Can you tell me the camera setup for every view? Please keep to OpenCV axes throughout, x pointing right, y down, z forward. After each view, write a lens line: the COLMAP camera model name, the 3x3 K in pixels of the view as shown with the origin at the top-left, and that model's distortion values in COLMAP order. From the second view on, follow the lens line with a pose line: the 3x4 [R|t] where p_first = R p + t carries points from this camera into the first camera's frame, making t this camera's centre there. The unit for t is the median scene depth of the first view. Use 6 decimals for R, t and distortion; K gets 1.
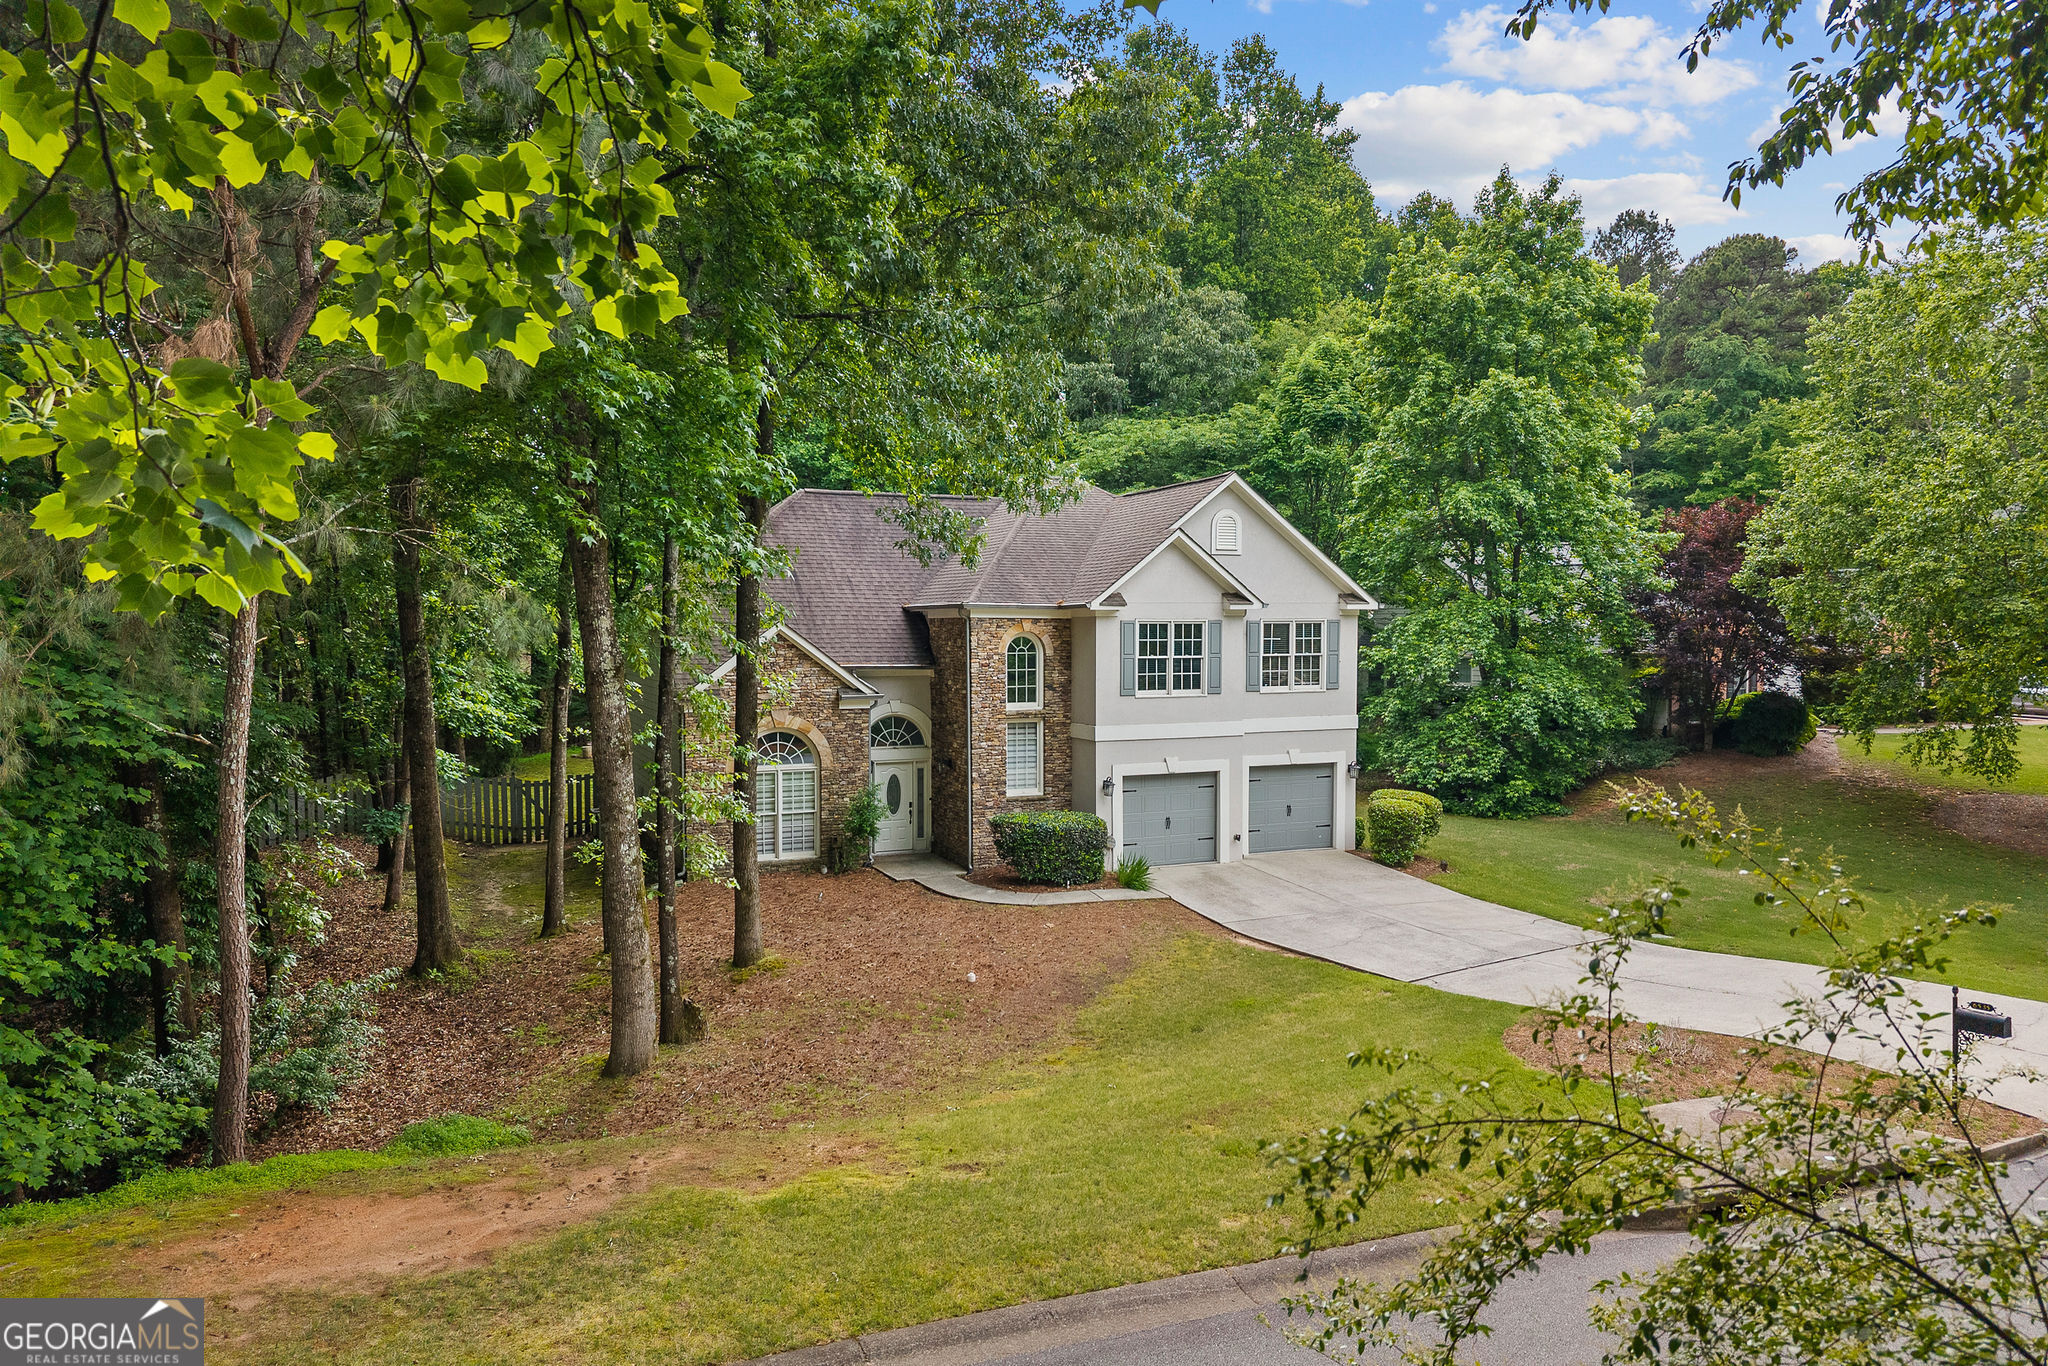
lens RADIAL K [[1377.3, 0, 1036.0], [0, 1377.3, 689.7], [0, 0, 1]] dist [0.036802, -0.058846]
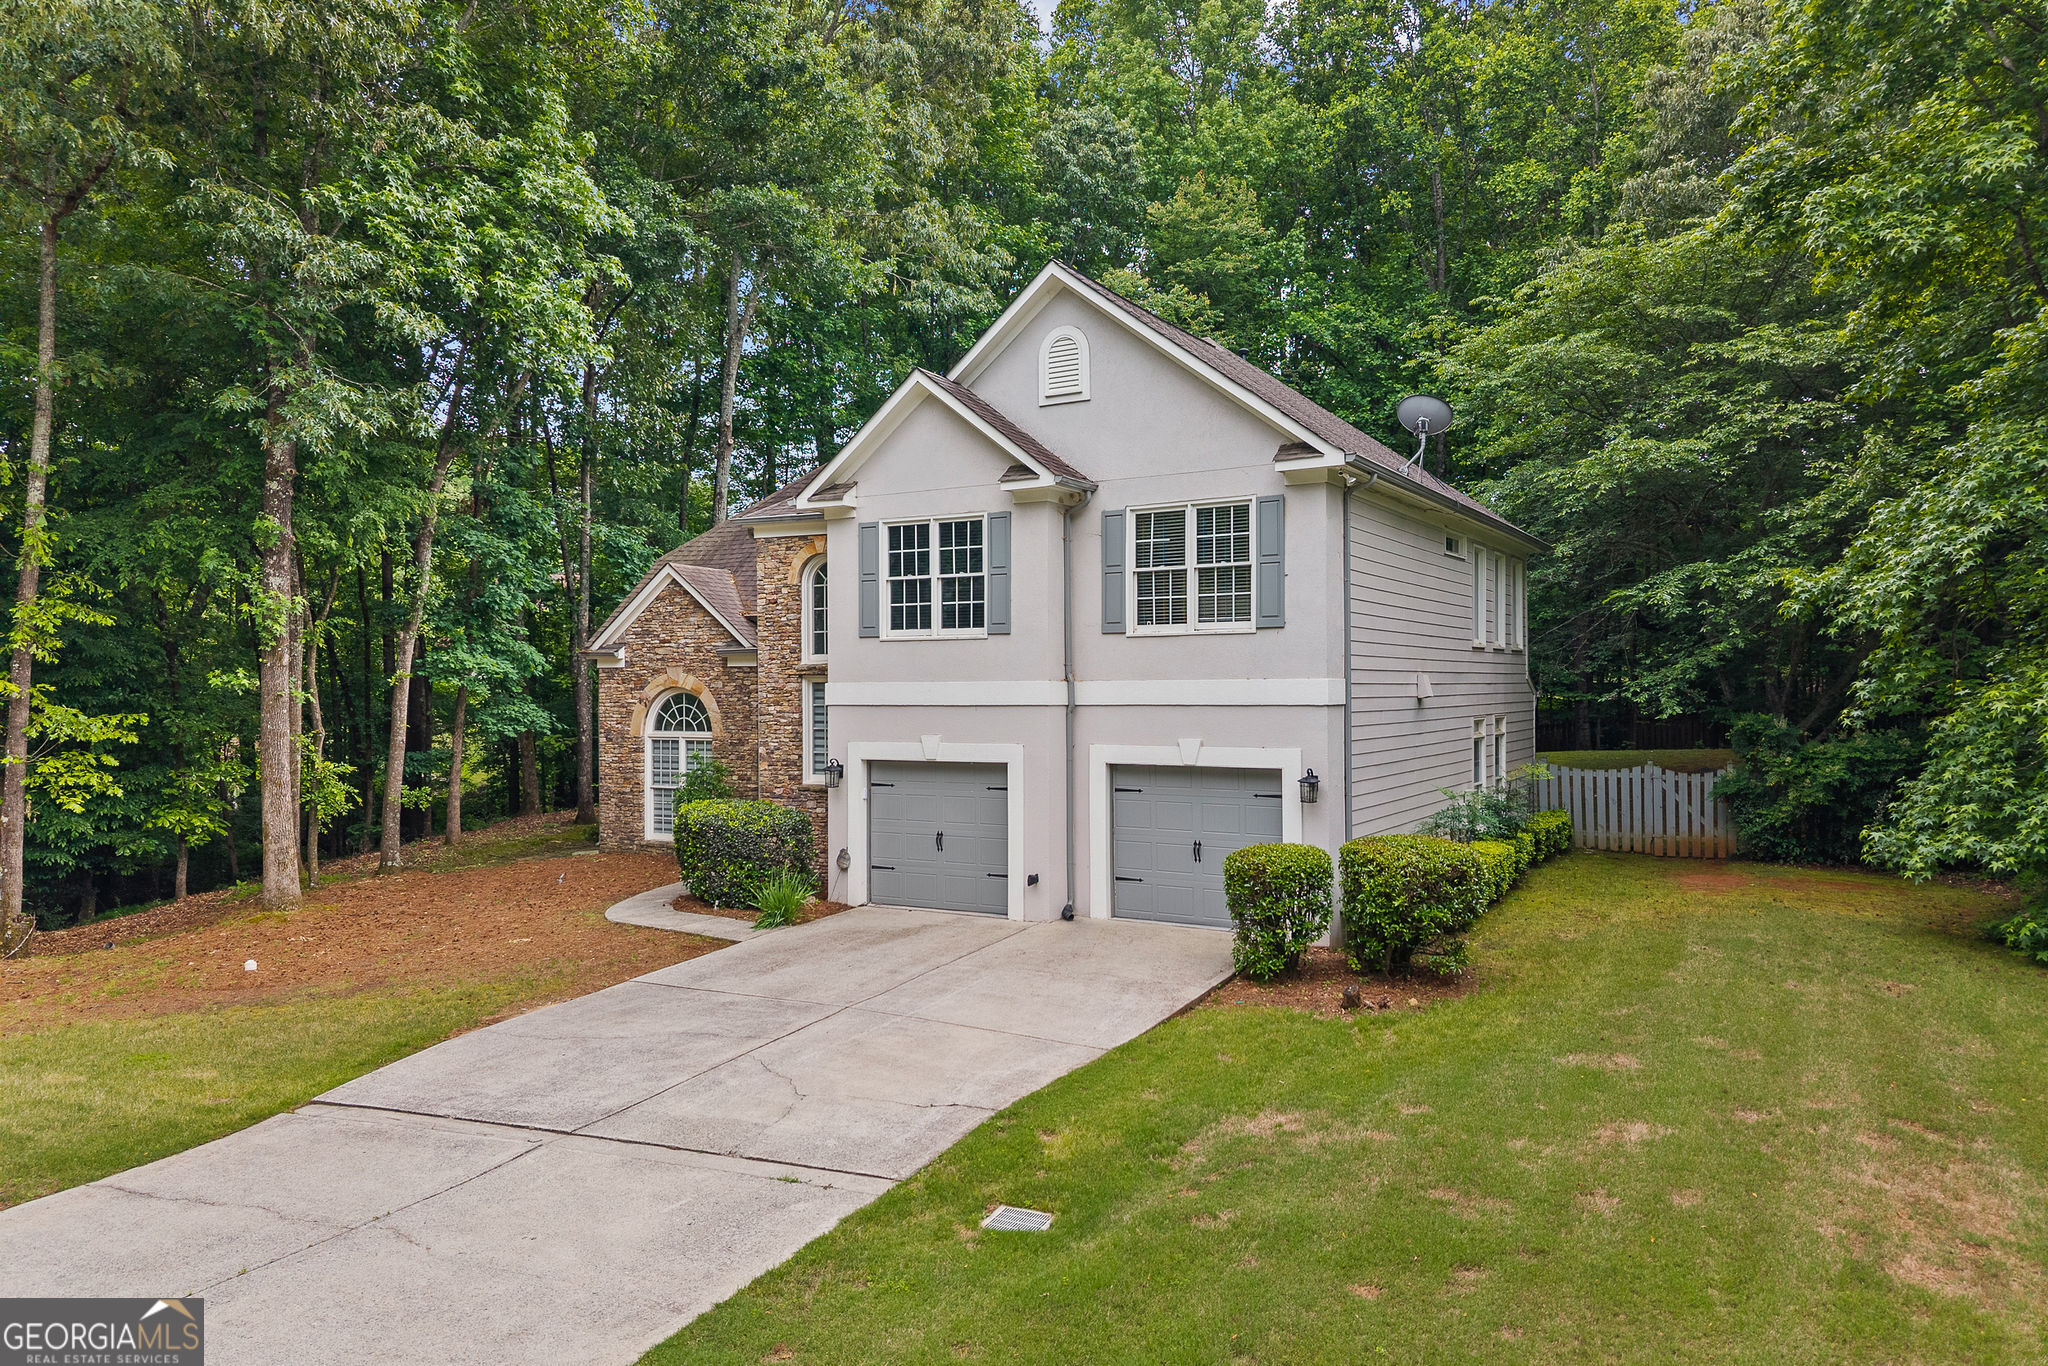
lens RADIAL K [[1382.7, 0, 1031.9], [0, 1382.7, 681.7], [0, 0, 1]] dist [0.024519, -0.030789]
pose [[0.575582, -0.005287, -0.817727, 0.634825], [-0.035443, 0.998878, -0.031406, 0.042394], [0.816976, 0.047059, 0.574749, 0.670981]]
